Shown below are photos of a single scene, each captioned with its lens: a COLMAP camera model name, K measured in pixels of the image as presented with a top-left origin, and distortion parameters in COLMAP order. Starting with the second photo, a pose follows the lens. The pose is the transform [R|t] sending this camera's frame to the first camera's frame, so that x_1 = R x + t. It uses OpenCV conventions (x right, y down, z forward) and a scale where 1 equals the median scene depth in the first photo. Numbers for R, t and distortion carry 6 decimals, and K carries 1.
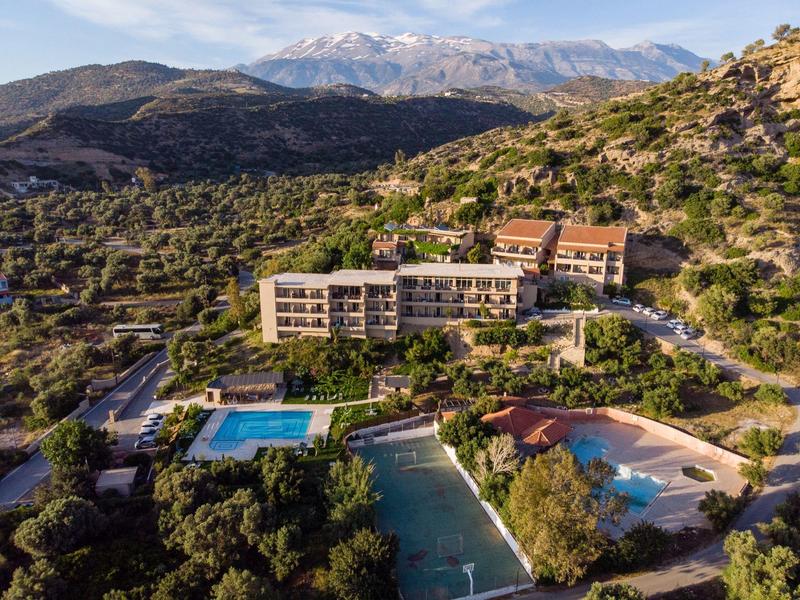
lens RADIAL K [[654.6, 0, 400.0], [0, 654.6, 300.0], [0, 0, 1]] dist [-0.008678, -0.009425]
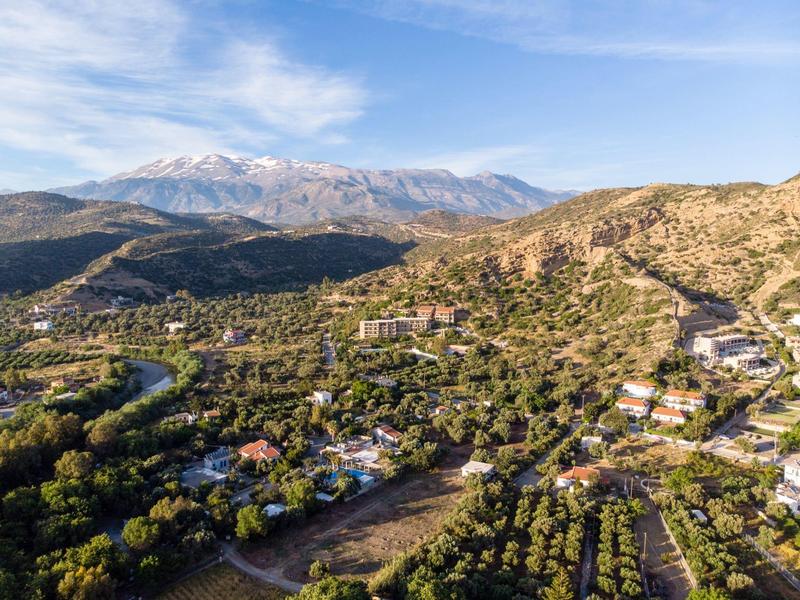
lens RADIAL K [[654.6, 0, 400.0], [0, 654.6, 300.0], [0, 0, 1]] dist [-0.008678, -0.009425]
pose [[0.978126, -0.014791, 0.207486, -0.186736], [0.050566, 0.984456, -0.168196, 0.119643], [-0.201773, 0.175009, 0.963670, -0.654599]]
